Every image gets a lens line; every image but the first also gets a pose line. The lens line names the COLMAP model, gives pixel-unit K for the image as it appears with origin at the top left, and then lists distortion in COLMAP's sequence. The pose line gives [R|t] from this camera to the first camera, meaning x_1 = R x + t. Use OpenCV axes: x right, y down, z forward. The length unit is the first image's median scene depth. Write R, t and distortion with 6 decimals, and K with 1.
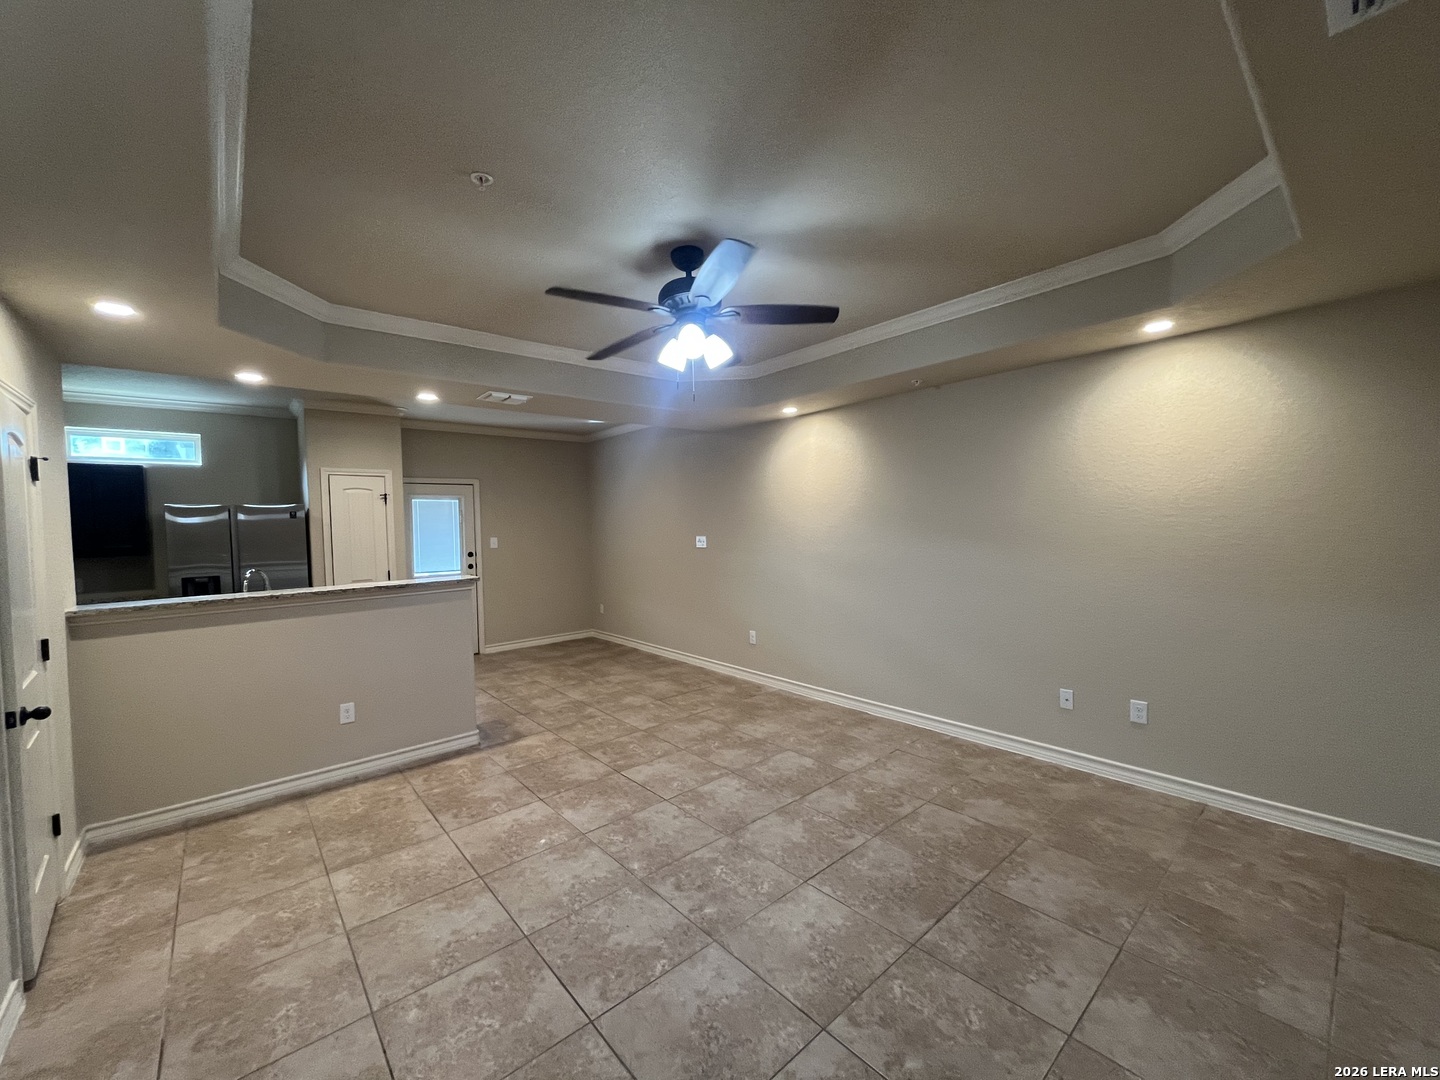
lens RADIAL K [[578.5, 0, 717.7], [0, 578.5, 539.7], [0, 0, 1]] dist [-0.001829, -0.000460]
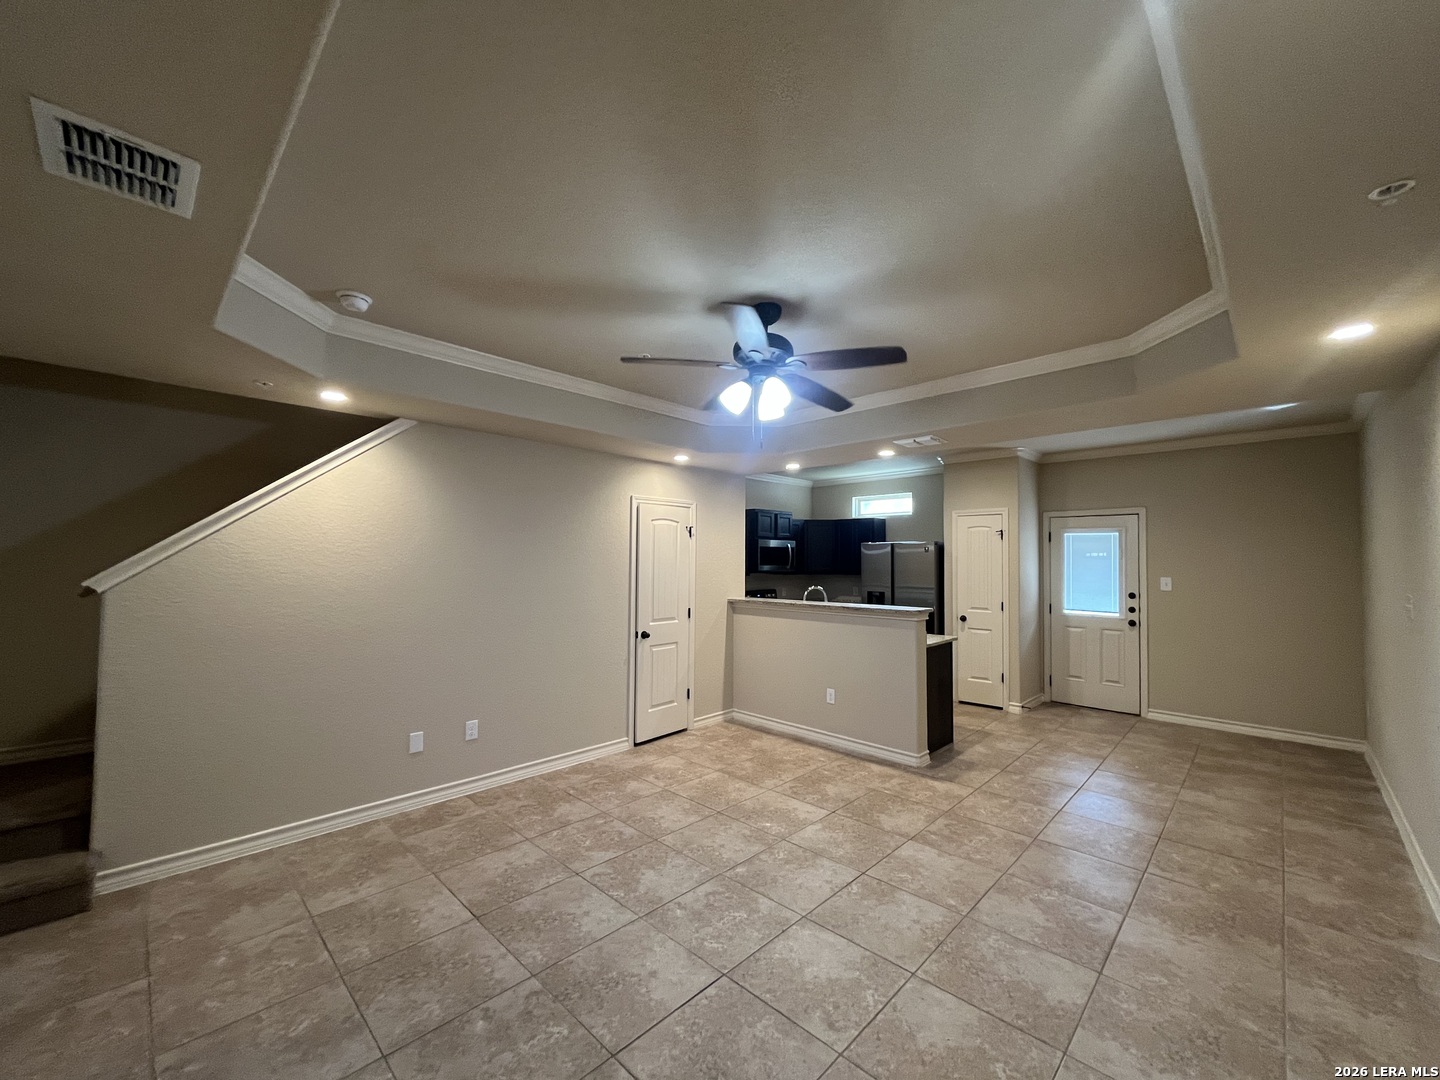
lens RADIAL K [[578.5, 0, 719.4], [0, 578.5, 538.9], [0, 0, 1]] dist [-0.001829, -0.000460]
pose [[0.088652, -0.011246, -0.995999, 0.779014], [-0.039155, 0.999124, -0.014766, -0.046684], [0.995293, 0.040307, 0.088134, 0.665337]]
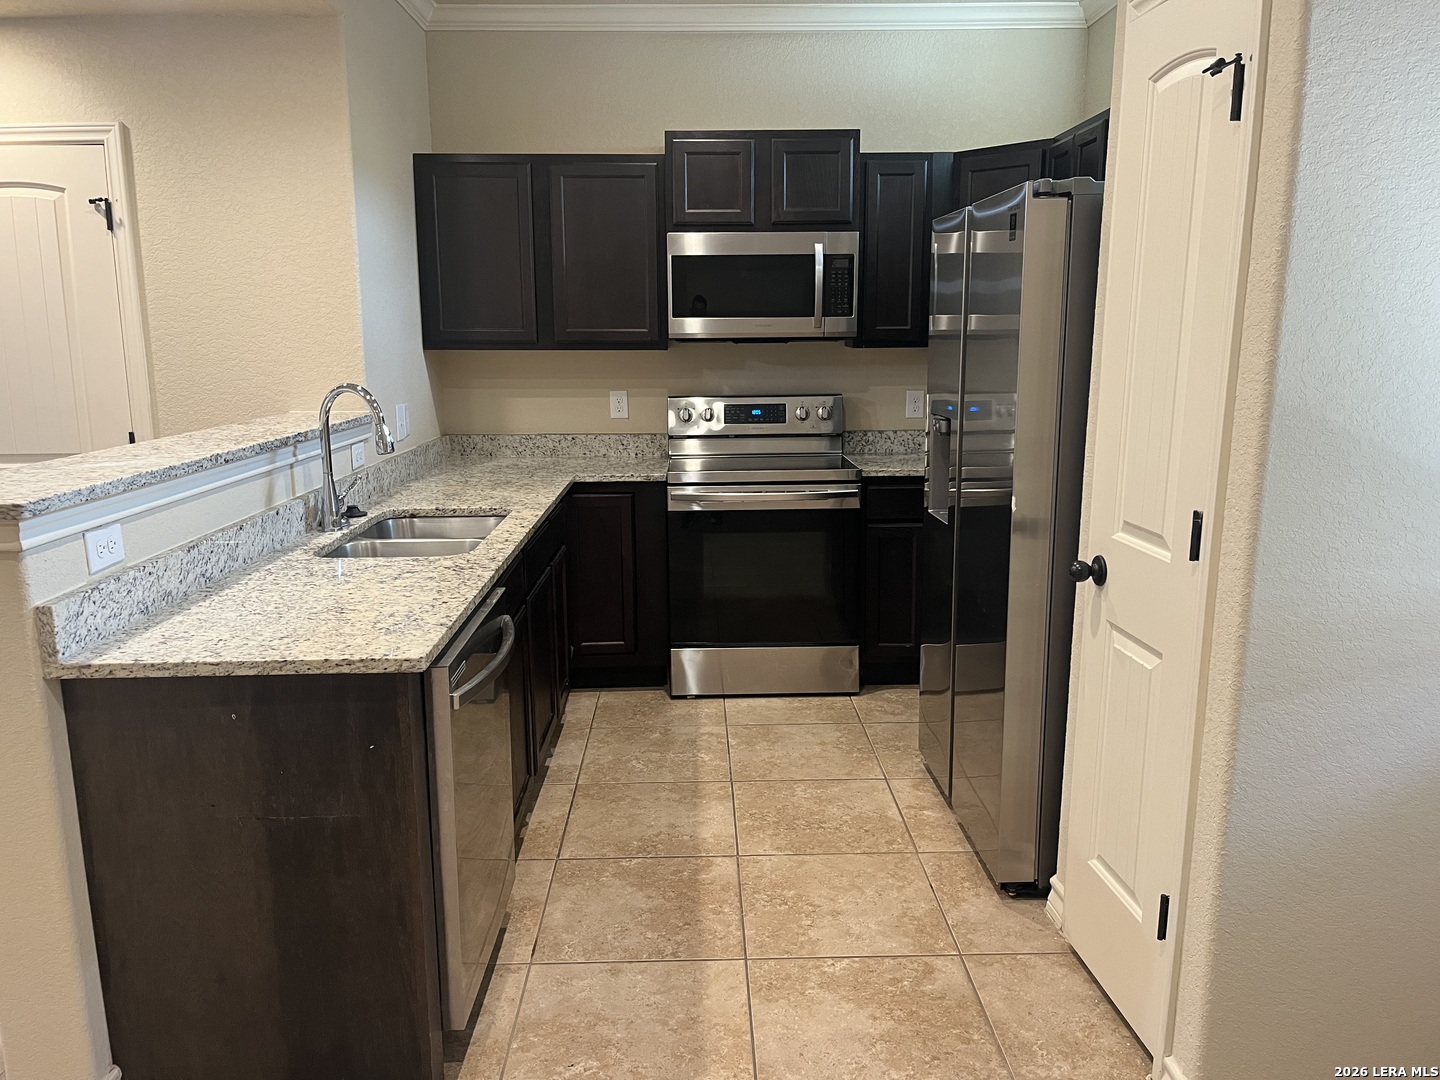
lens RADIAL K [[1087.0, 0, 716.6], [0, 1087.0, 534.9], [0, 0, 1]] dist [0.037969, -0.039943]
pose [[-0.640651, 0.173412, -0.747993, -0.378945], [-0.003980, 0.973400, 0.229079, -0.030649], [0.767822, 0.149736, -0.622920, 1.911906]]
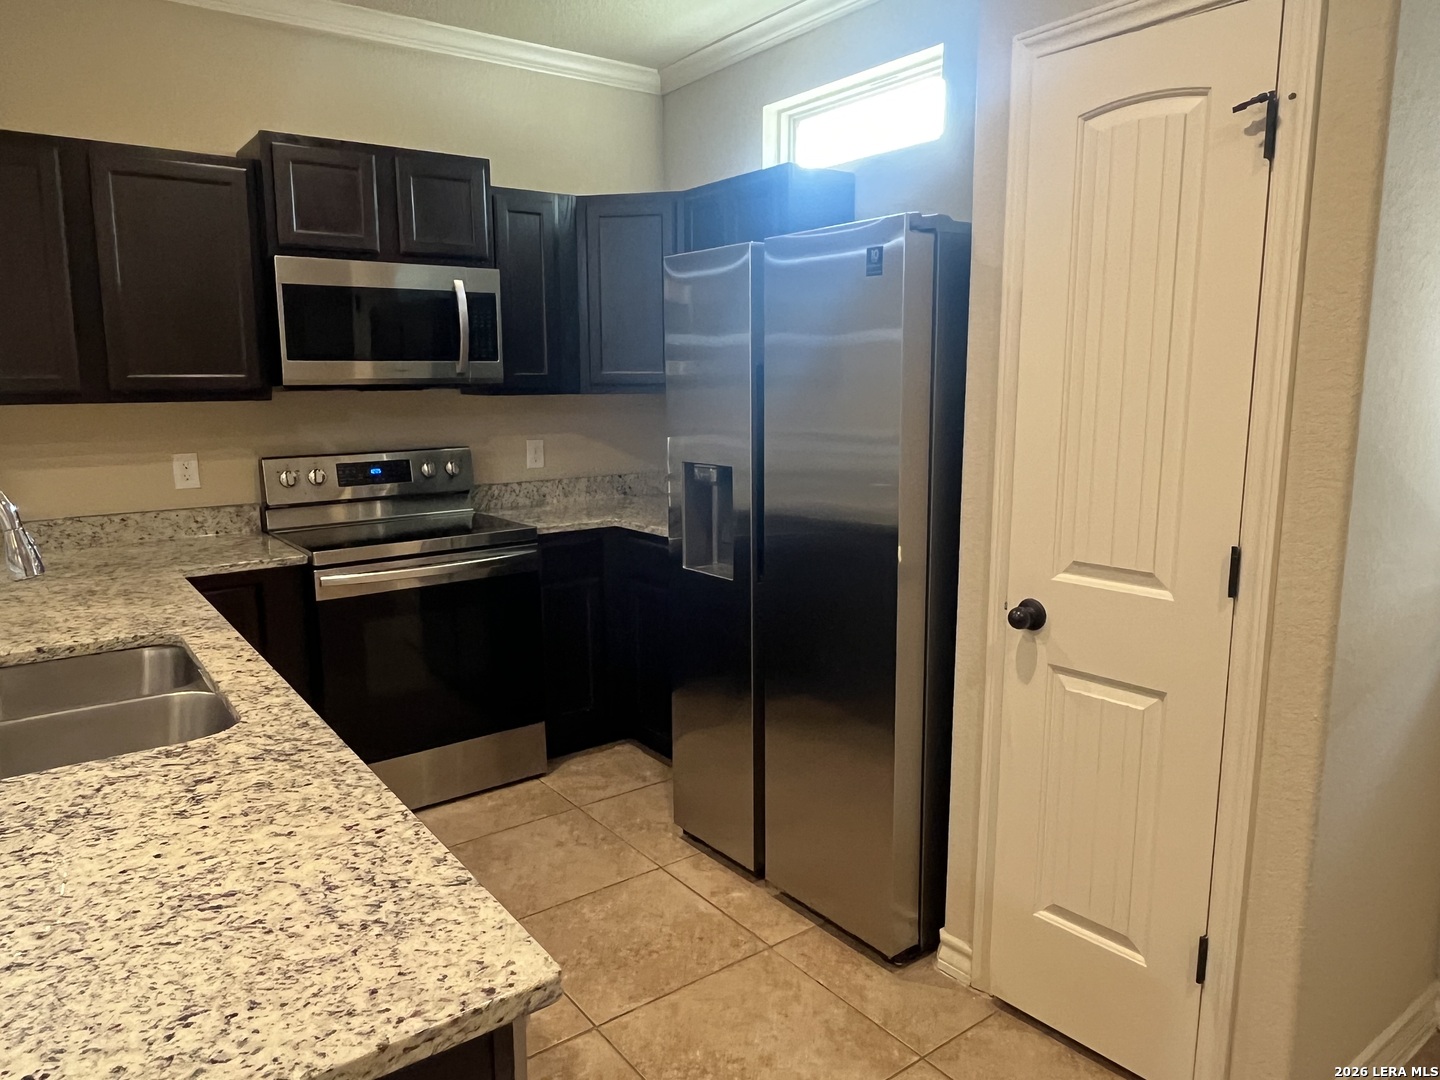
lens RADIAL K [[968.5, 0, 715.0], [0, 968.5, 519.2], [0, 0, 1]] dist [0.000498, -0.000675]
pose [[-0.083359, 0.171291, -0.981688, -0.459440], [-0.024798, 0.984455, 0.173879, -0.006799], [0.996211, 0.038838, -0.077815, 1.503750]]
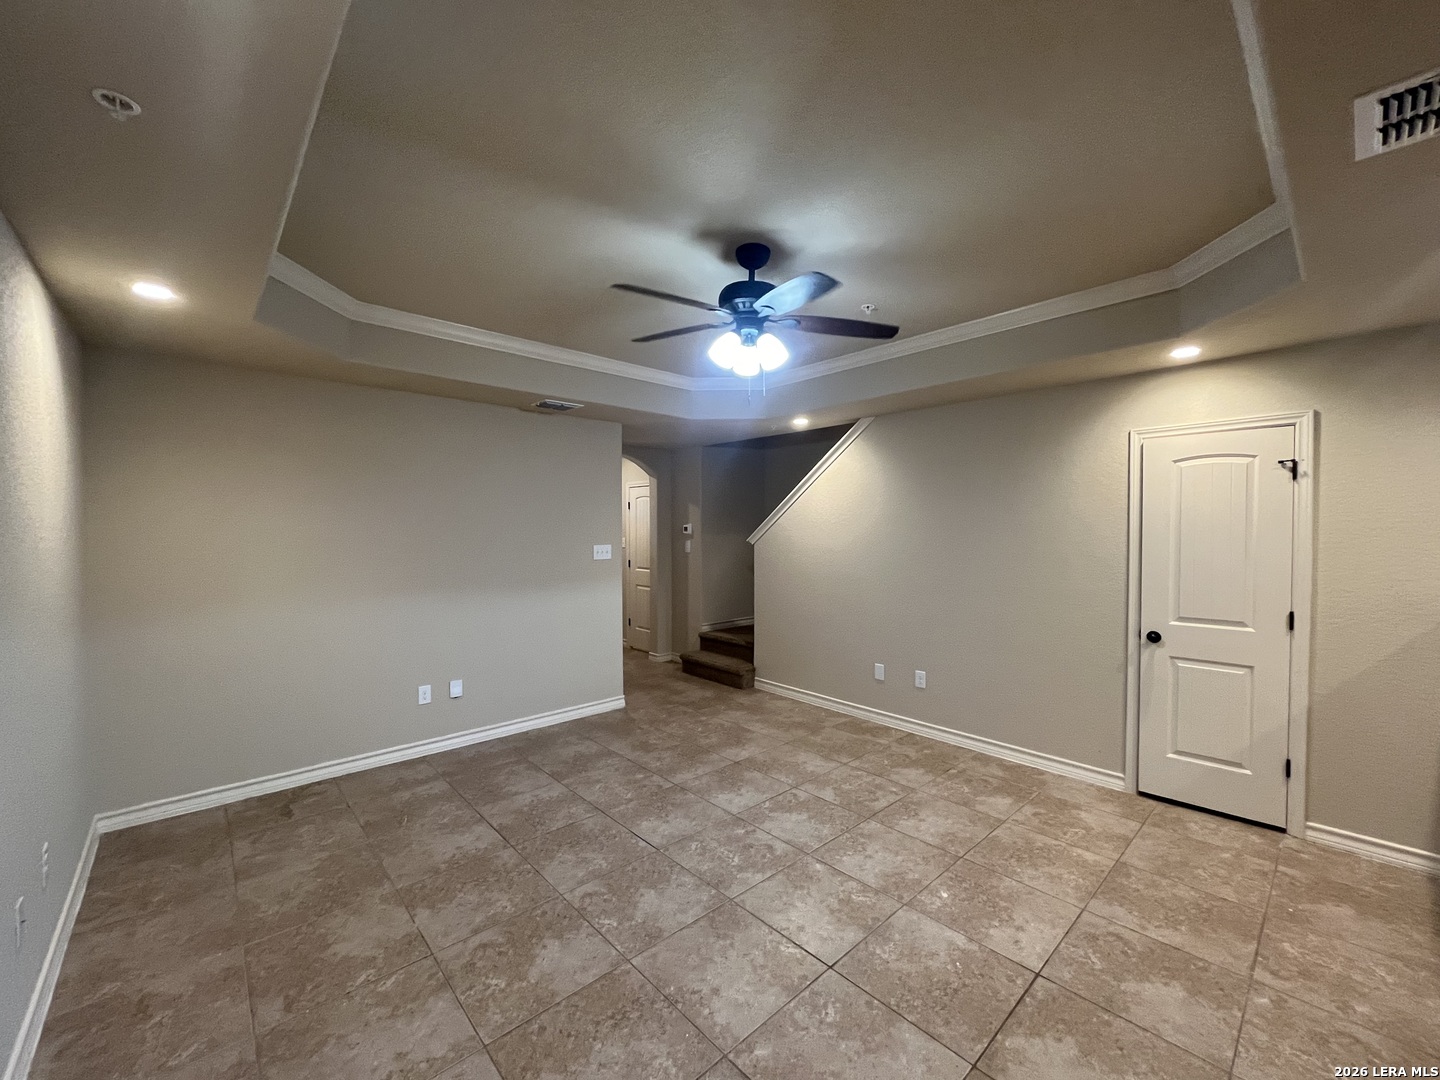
lens RADIAL K [[578.5, 0, 720.5], [0, 578.5, 542.5], [0, 0, 1]] dist [-0.001829, -0.000460]
pose [[-0.999080, 0.029005, -0.031602, 0.035849], [0.027314, 0.998237, 0.052691, -0.047915], [0.033075, 0.051780, -0.998111, 1.573835]]
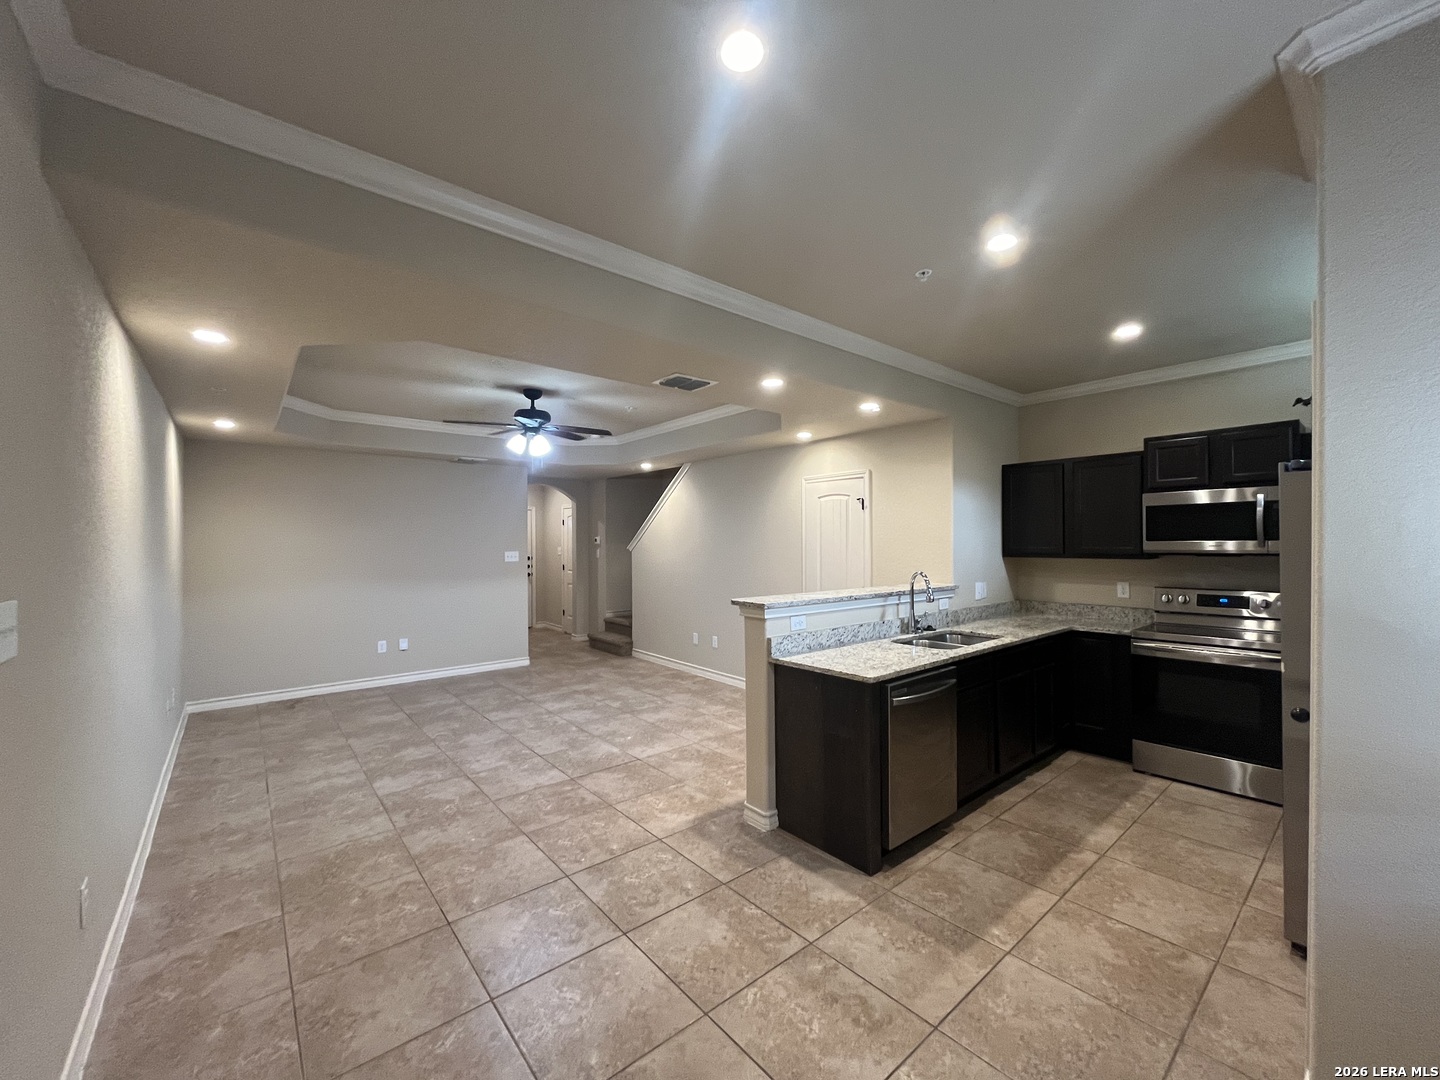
lens RADIAL K [[578.5, 0, 719.8], [0, 578.5, 541.5], [0, 0, 1]] dist [-0.001829, -0.000460]
pose [[-0.999373, 0.032101, 0.014936, -0.512023], [0.032540, 0.999017, 0.030105, -0.048571], [-0.013955, 0.030572, -0.999435, 2.219342]]
